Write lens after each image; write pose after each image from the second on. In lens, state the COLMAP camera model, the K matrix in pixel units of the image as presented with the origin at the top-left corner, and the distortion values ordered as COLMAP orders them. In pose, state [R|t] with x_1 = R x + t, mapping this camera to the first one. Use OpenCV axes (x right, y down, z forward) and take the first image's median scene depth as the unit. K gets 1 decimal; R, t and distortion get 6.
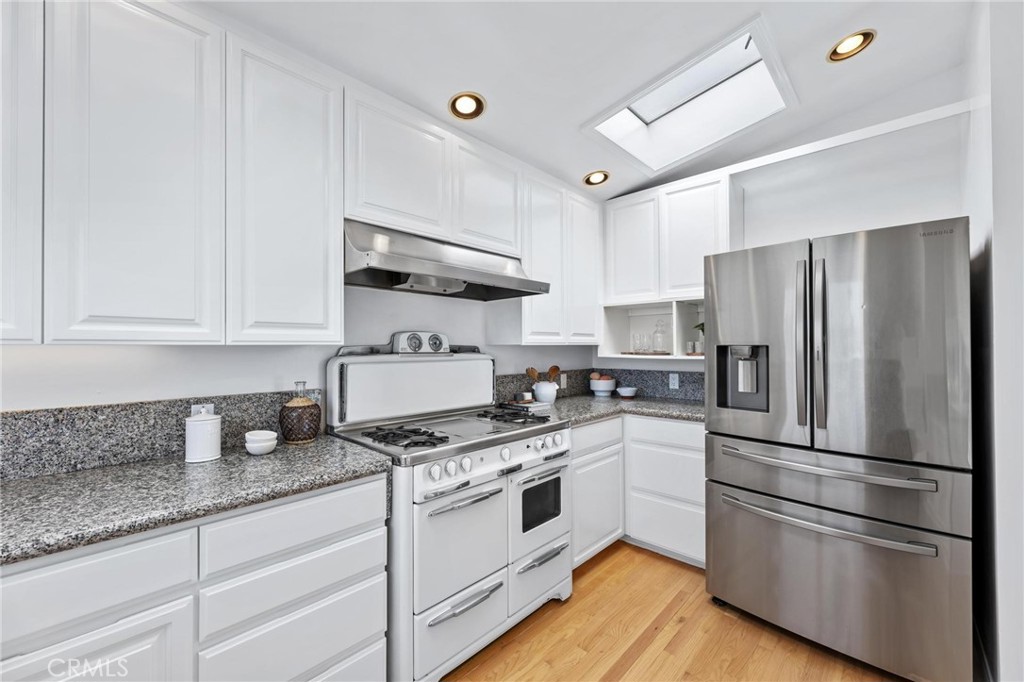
lens RADIAL K [[408.3, 0, 512.0], [0, 408.3, 341.0], [0, 0, 1]] dist [0.001509, -0.000042]
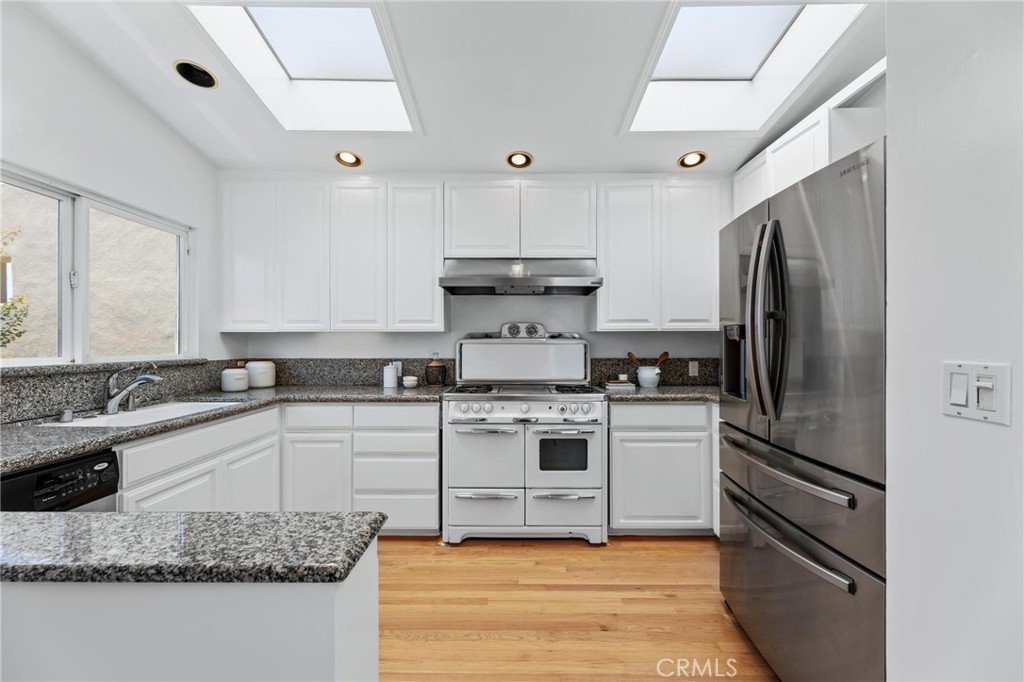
lens RADIAL K [[408.3, 0, 512.0], [0, 408.3, 341.0], [0, 0, 1]] dist [0.001509, -0.000042]
pose [[0.687186, -0.001206, -0.726480, 0.921985], [0.009154, 0.999934, 0.006999, 0.035685], [0.726423, -0.011460, 0.687152, 0.017293]]
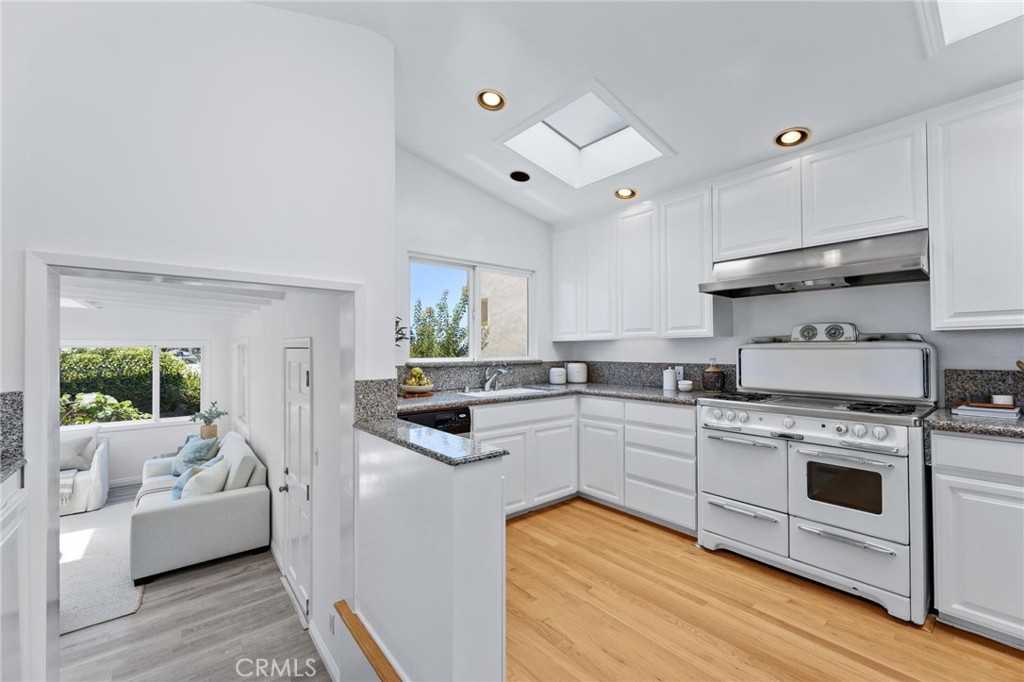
lens RADIAL K [[416.8, 0, 512.0], [0, 416.8, 341.0], [0, 0, 1]] dist [-0.001493, -0.000397]
pose [[-0.118631, -0.018194, -0.992772, 1.256834], [0.019244, 0.999602, -0.020619, 0.041693], [0.992752, -0.021551, -0.118233, 0.325338]]
